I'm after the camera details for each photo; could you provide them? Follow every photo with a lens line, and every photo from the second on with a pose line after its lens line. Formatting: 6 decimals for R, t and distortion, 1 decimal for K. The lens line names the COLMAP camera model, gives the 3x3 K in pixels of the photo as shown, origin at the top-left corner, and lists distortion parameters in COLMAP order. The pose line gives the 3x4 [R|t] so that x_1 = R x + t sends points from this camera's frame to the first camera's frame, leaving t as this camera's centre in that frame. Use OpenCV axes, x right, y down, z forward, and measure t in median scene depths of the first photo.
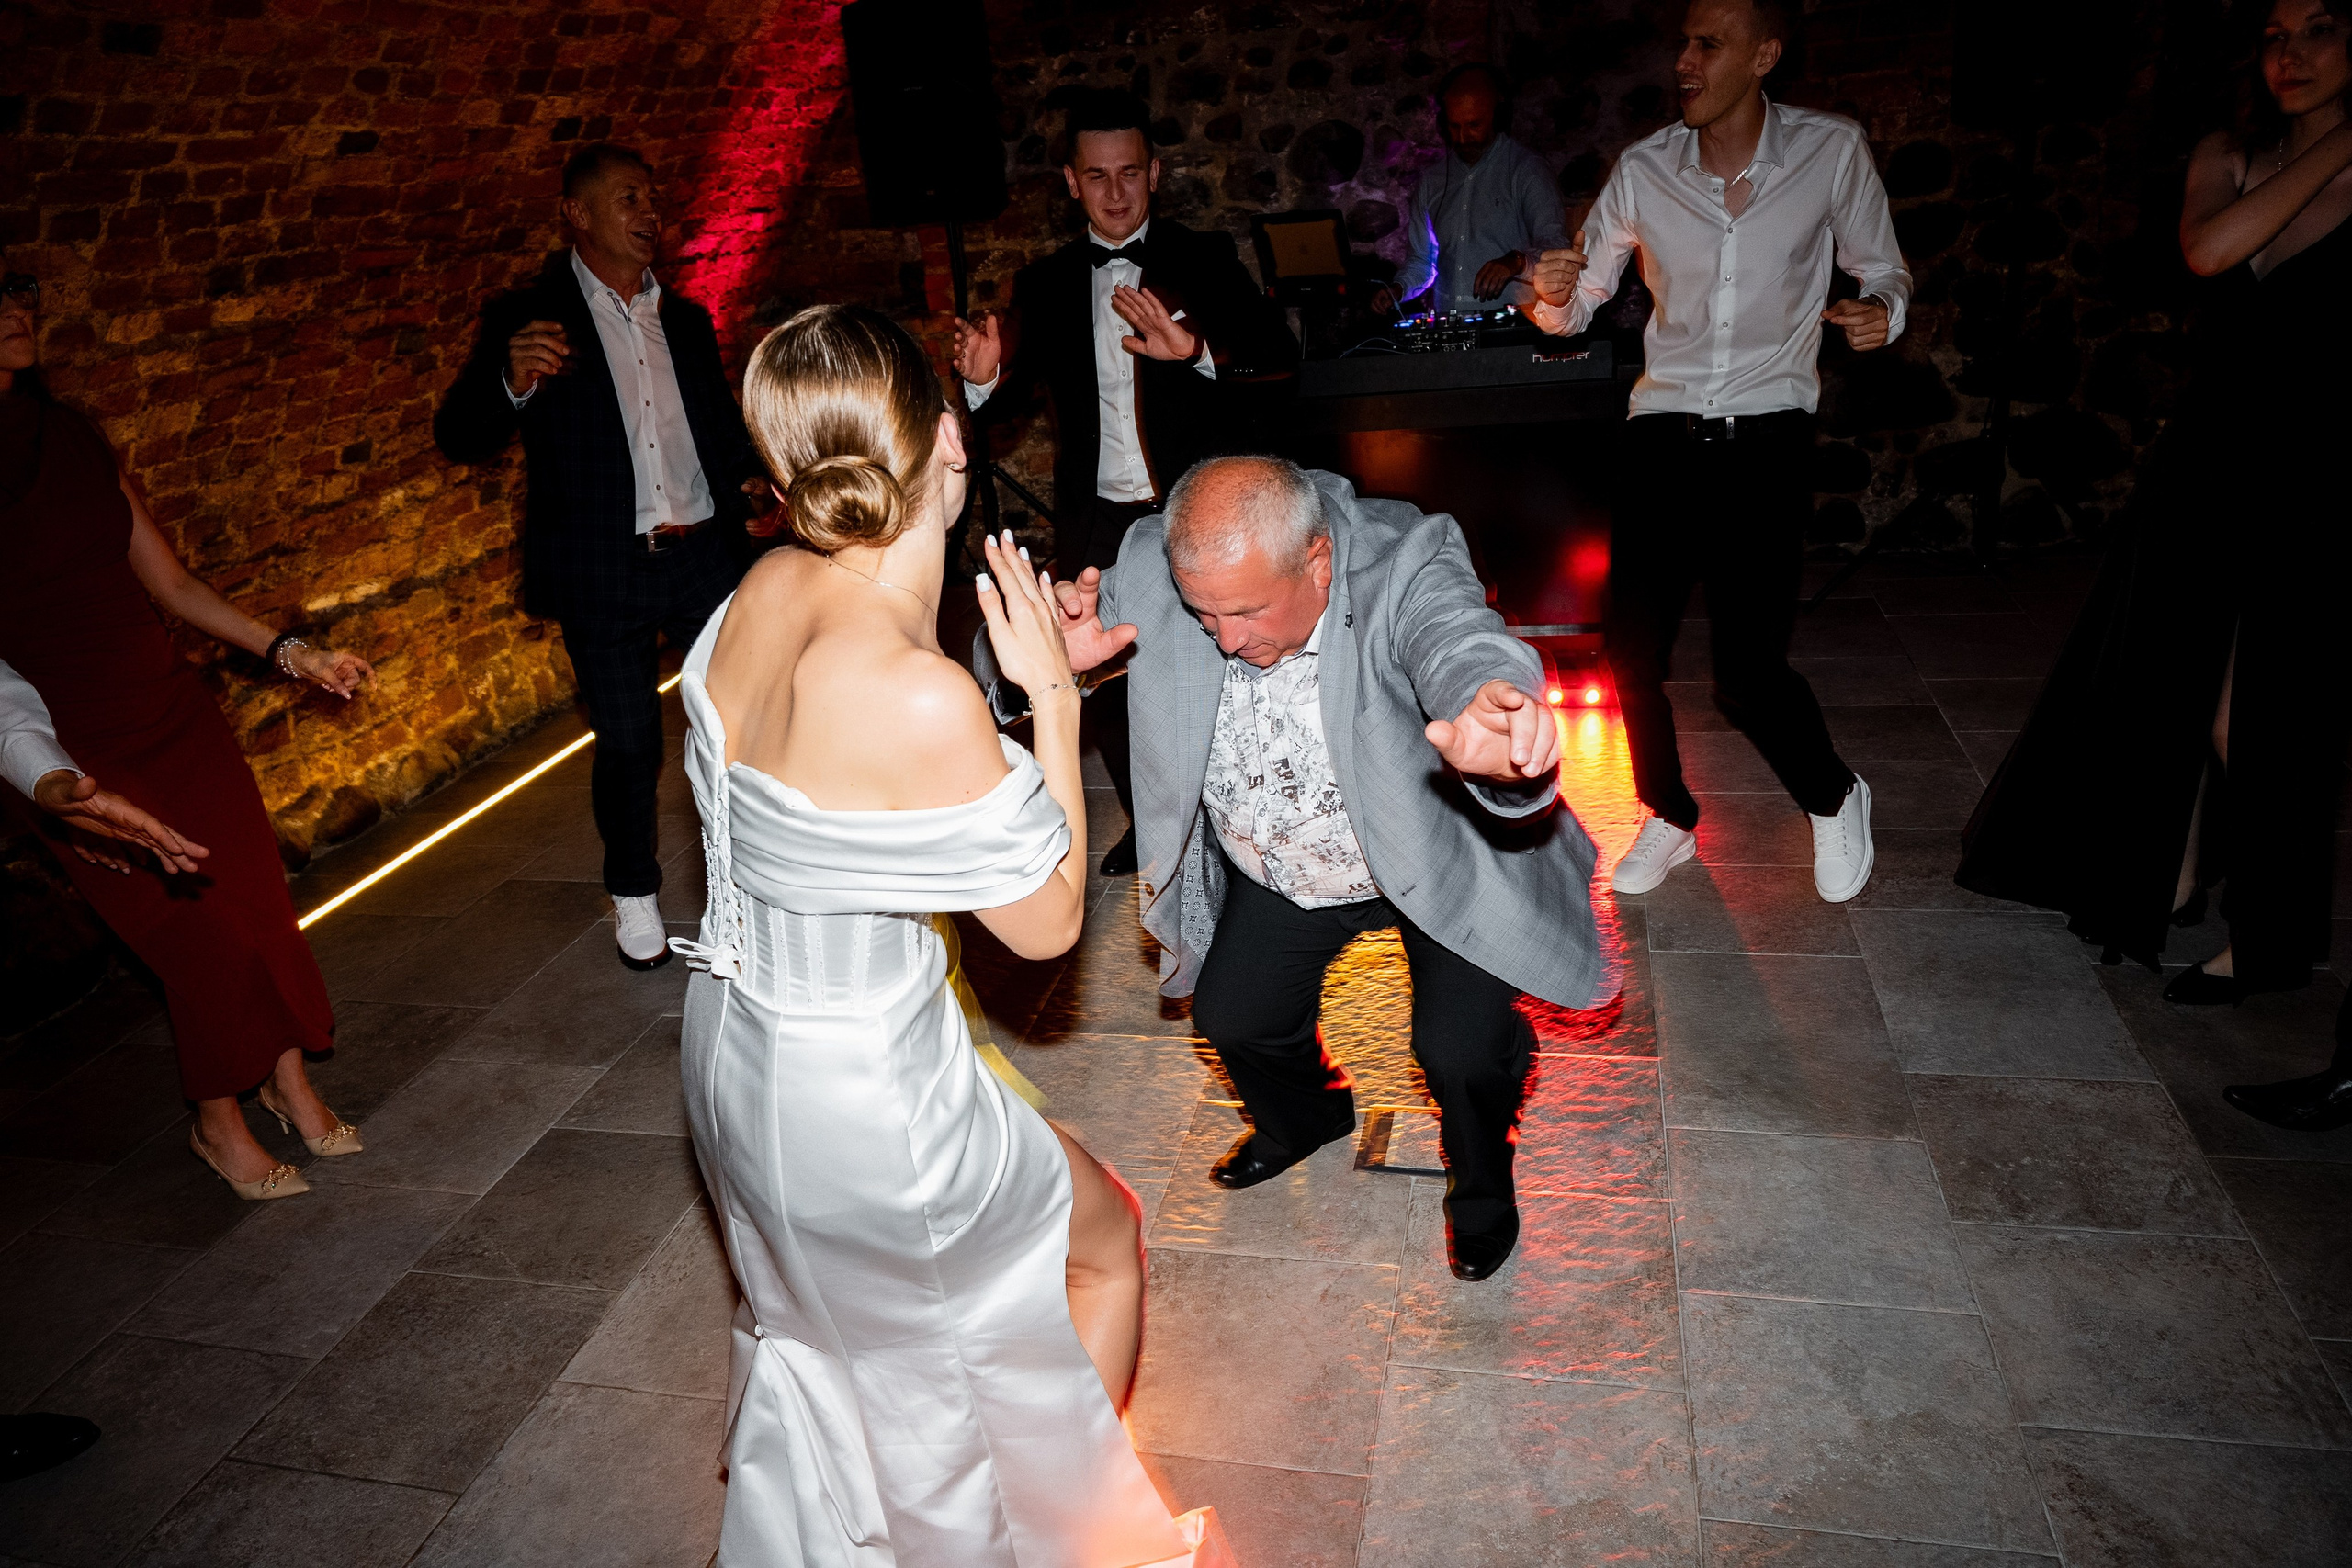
lens RADIAL K [[1545.0, 0, 1177.6], [0, 1545.0, 786.3], [0, 0, 1]] dist [0.003378, -0.015686]
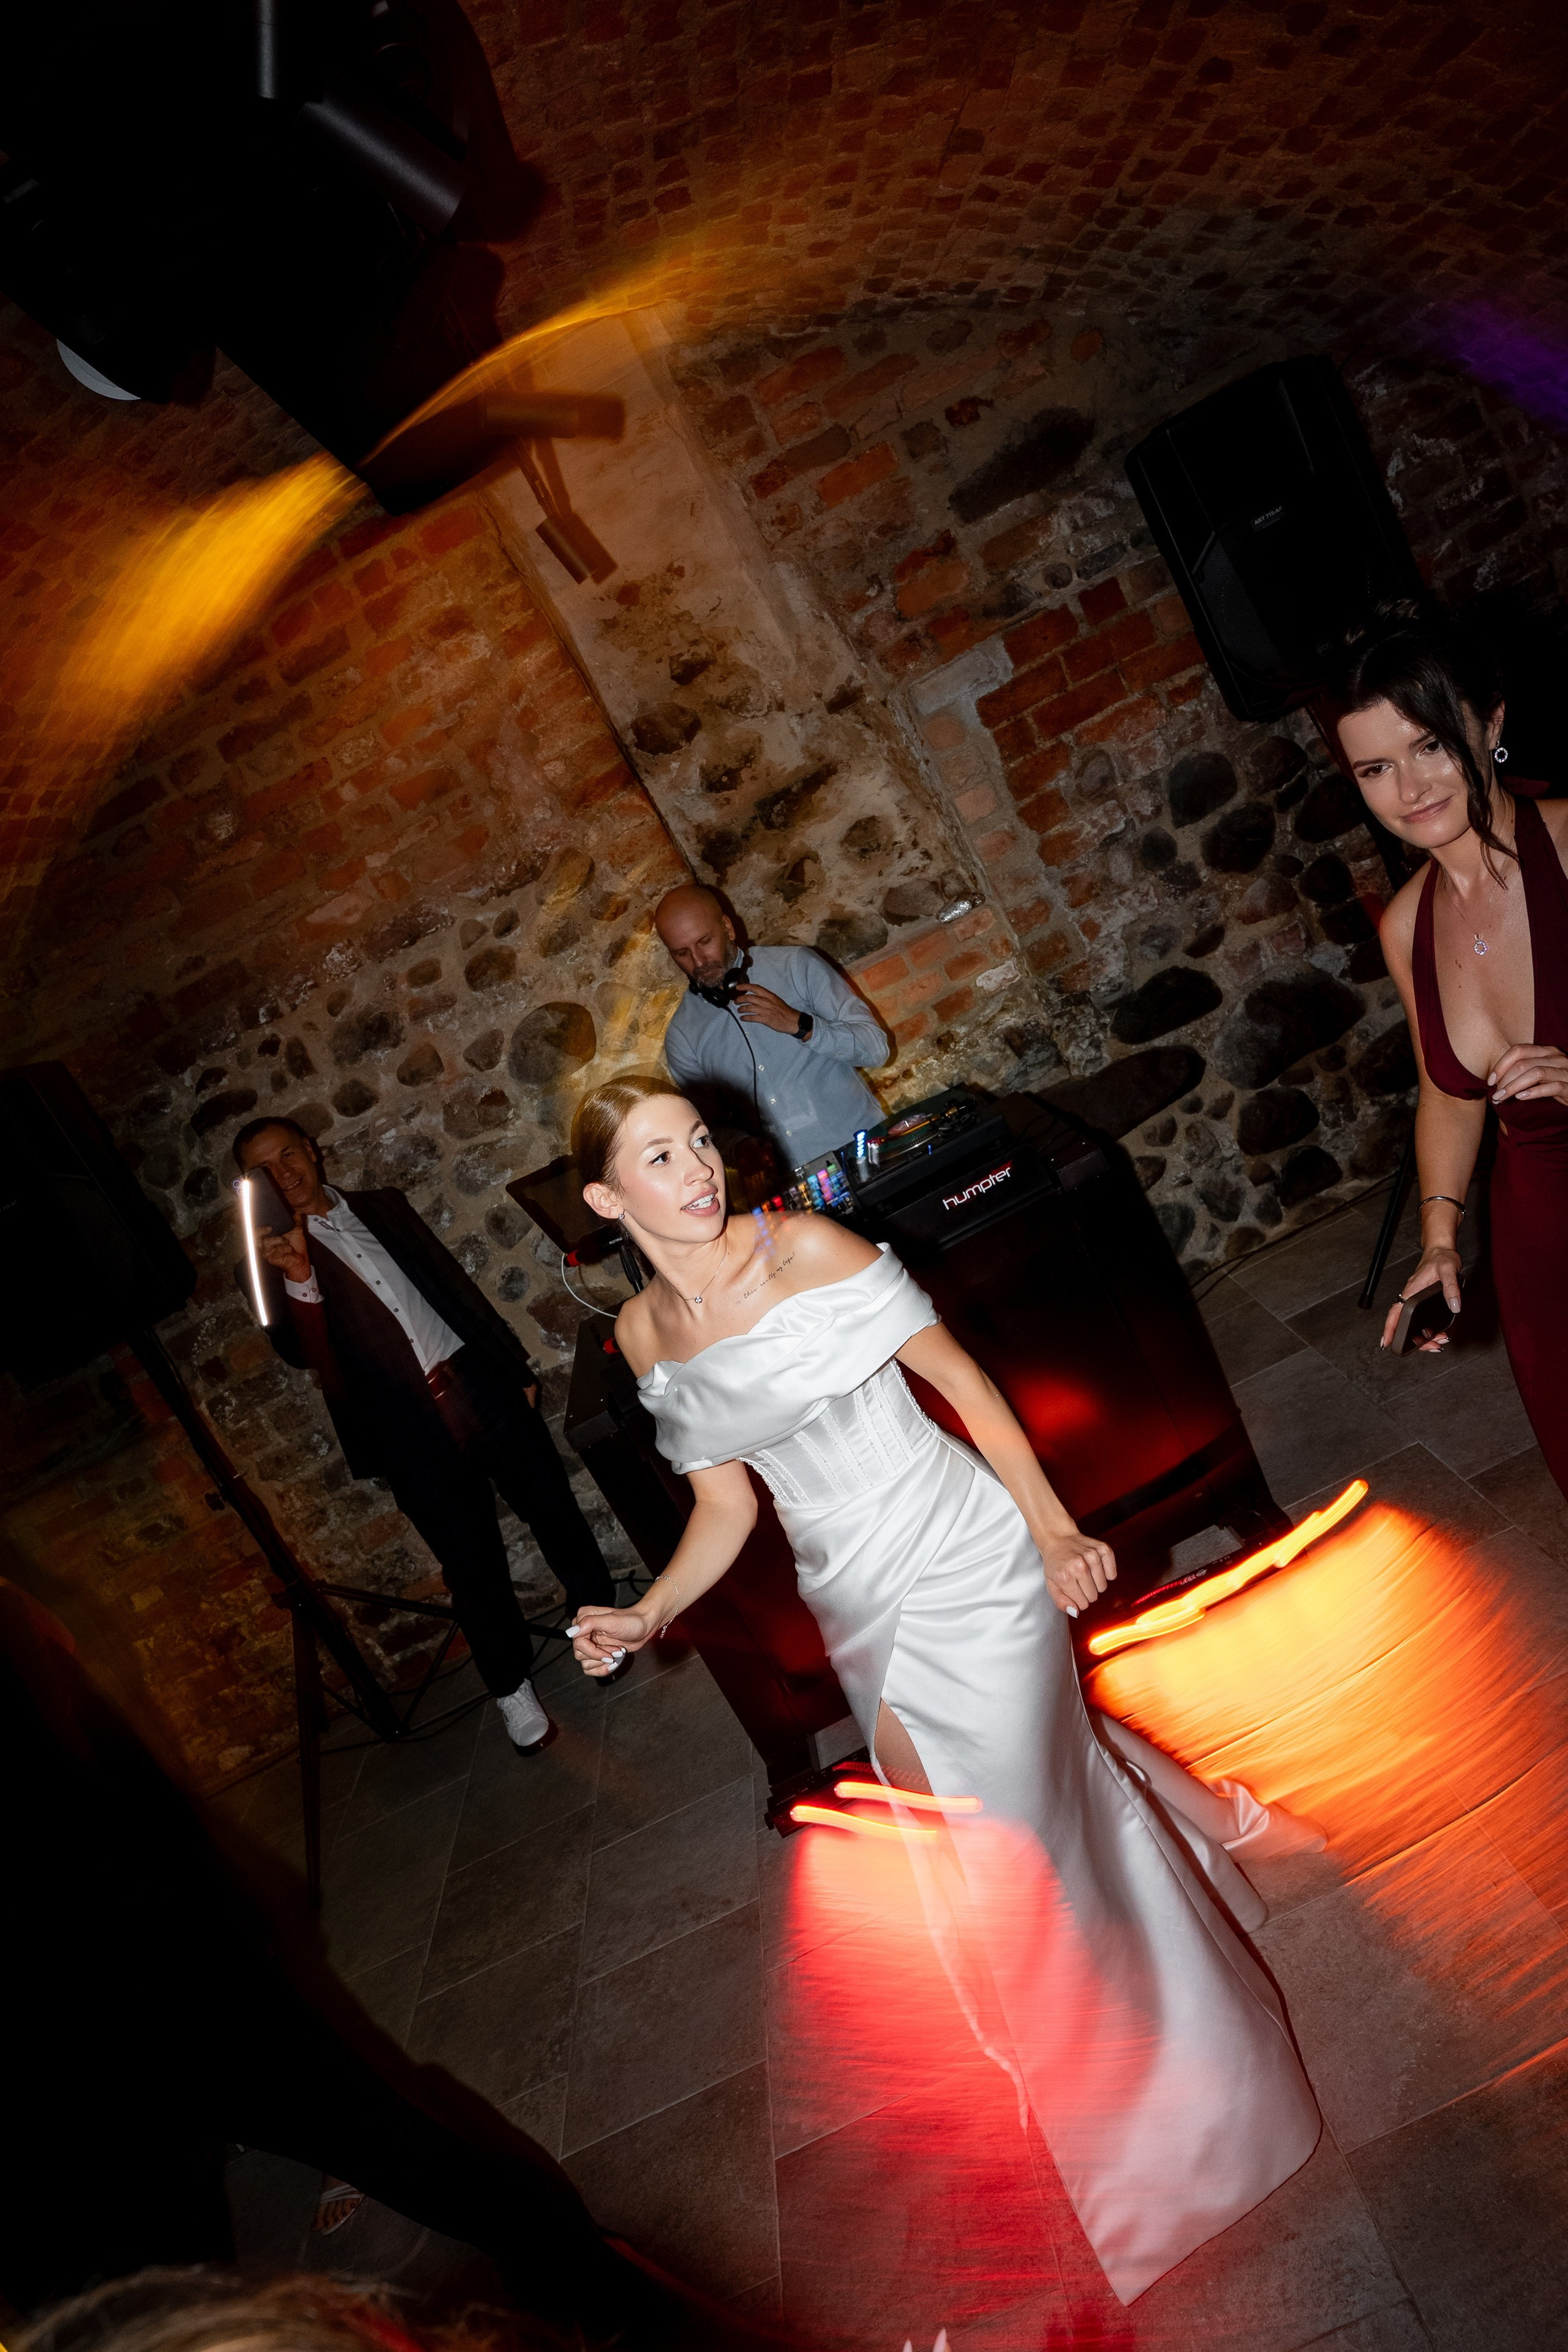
lens RADIAL K [[1548.0, 0, 791.8], [0, 1548.0, 1181.9], [0, 0, 1]] dist [-0.002364, -0.014734]
pose [[0.886558, -0.422694, 0.188003, 0.030776], [0.453611, 0.874079, -0.173850, -0.180726], [-0.090844, 0.239408, 0.966660, 0.275800]]
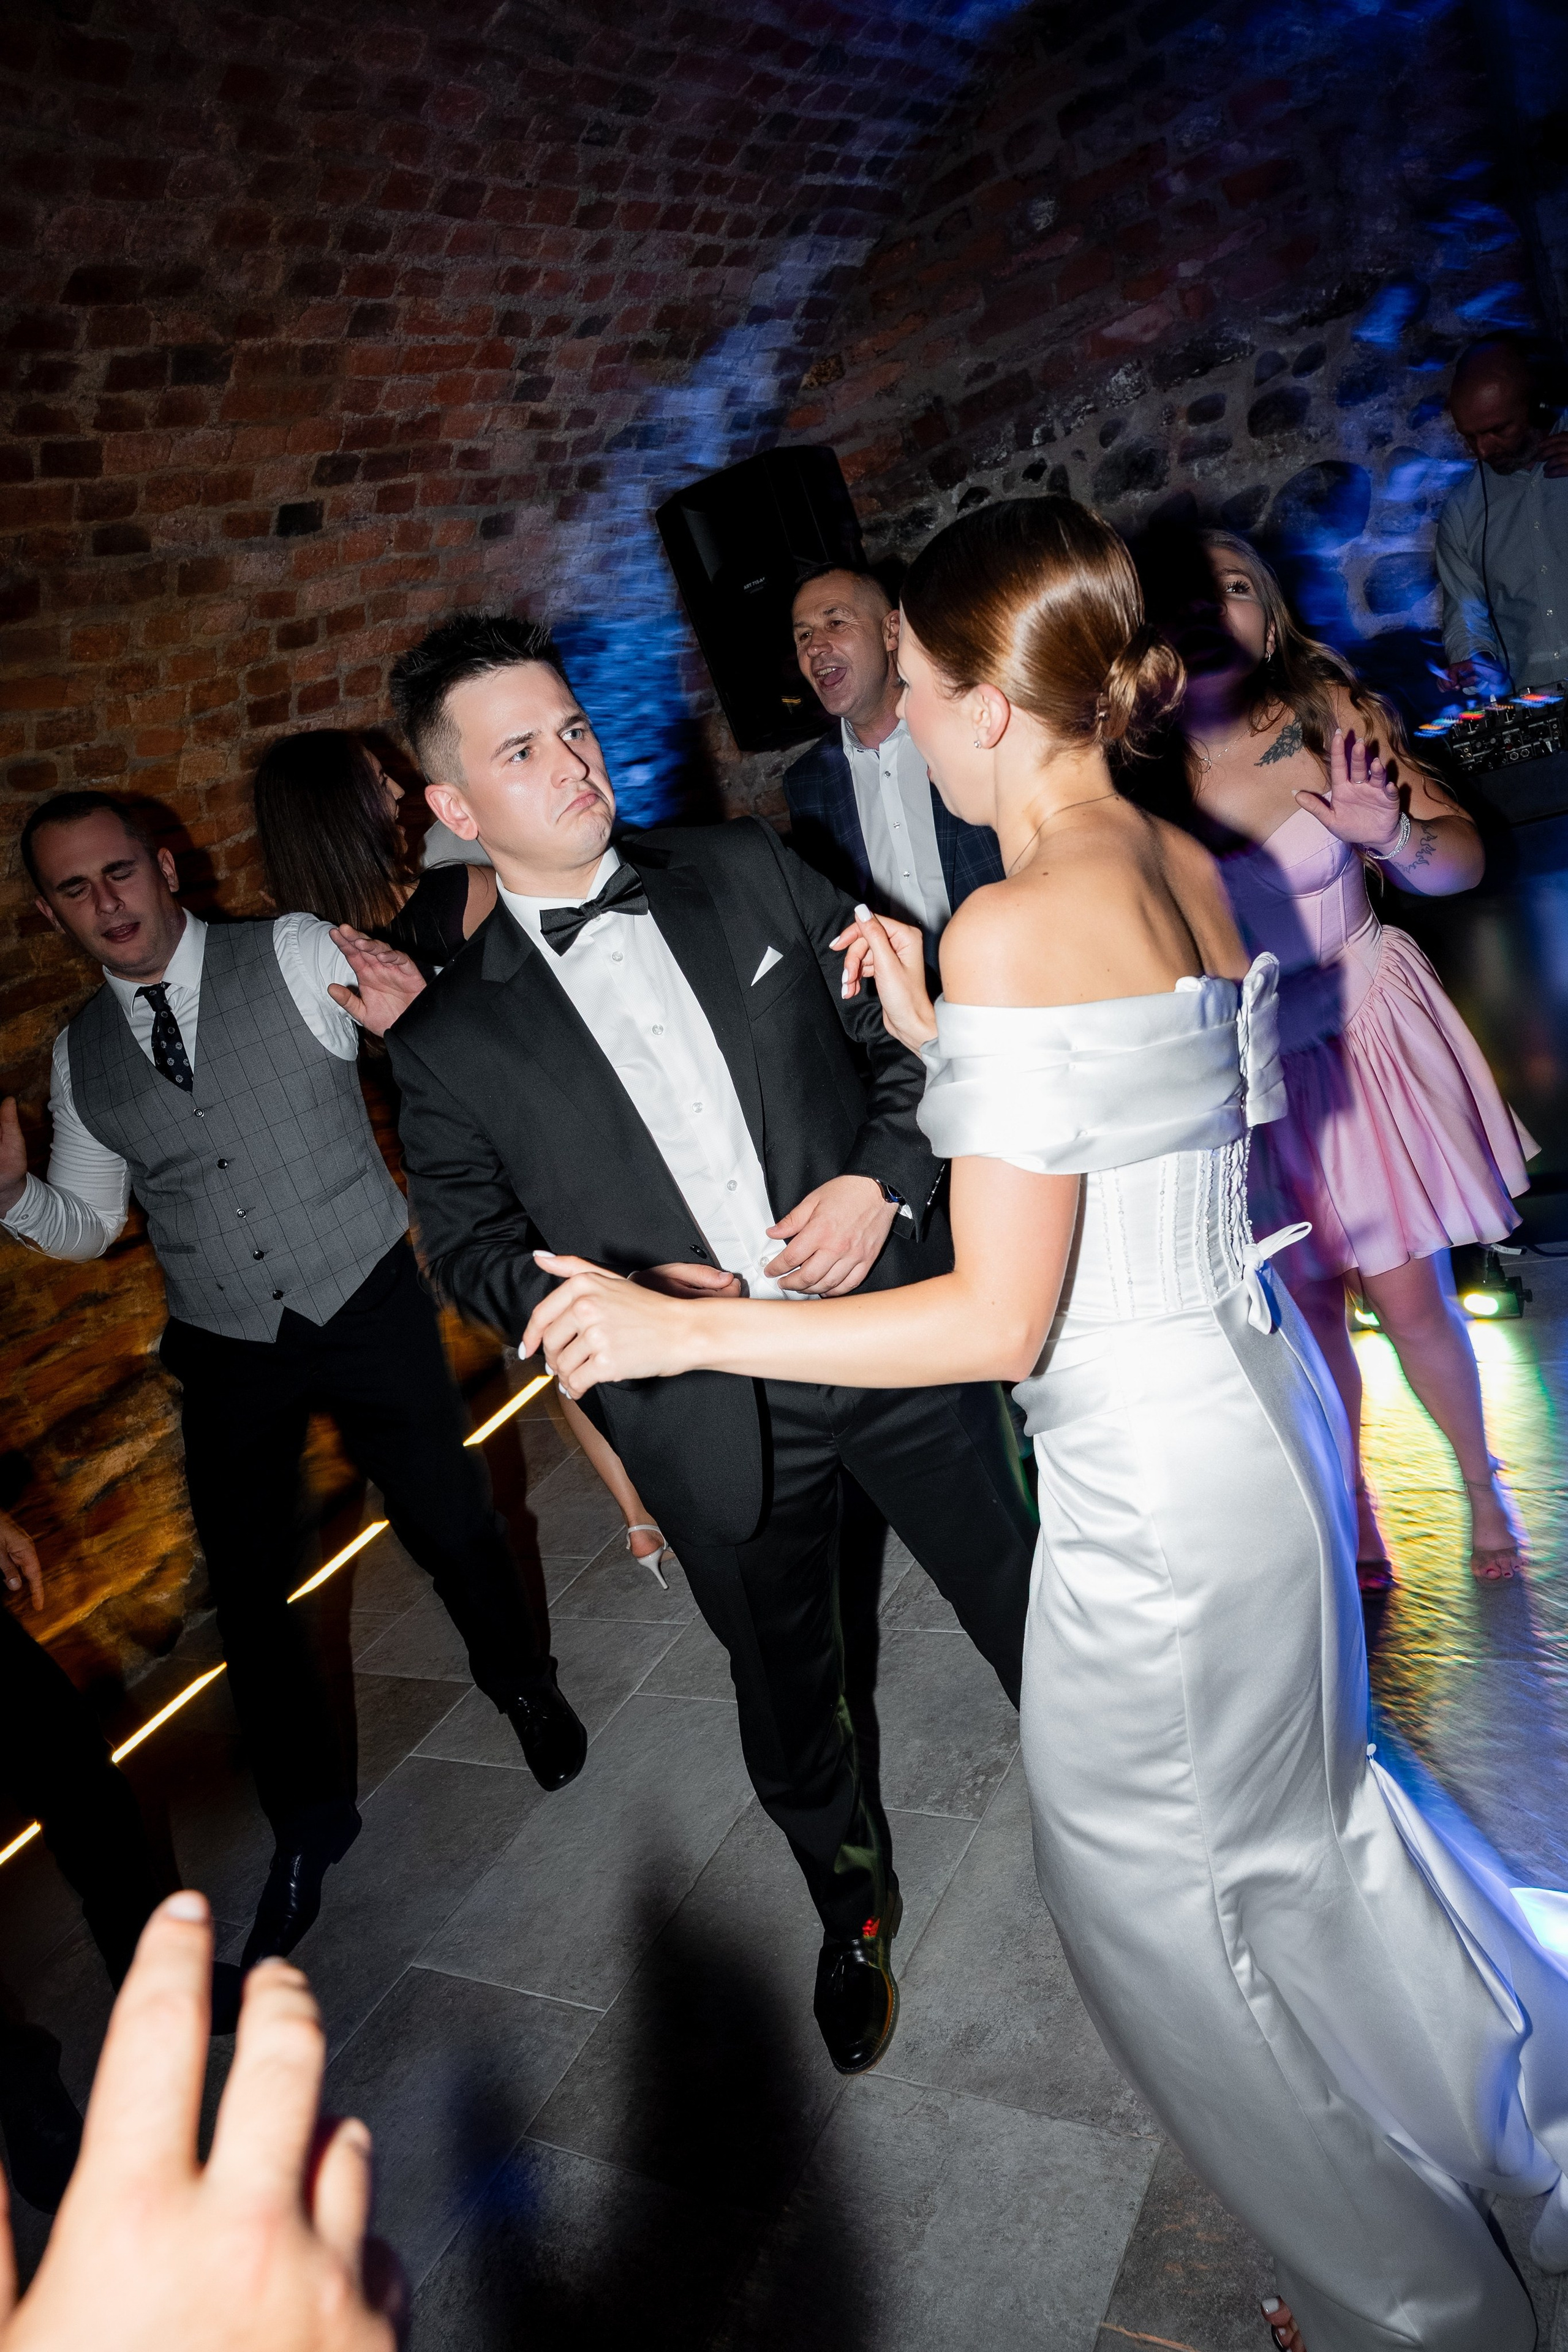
lens RADIAL K [[1548.0, 0, 791.8], [0, 1548.0, 1181.9], [0, 0, 1]] dist [-0.002364, -0.014734]
pose [[0.925023, -0.134541, -0.355291, 0.099752], [0.126427, 0.990905, -0.046075, -0.113745], [0.358259, -0.002298, 0.933620, 0.280350]]
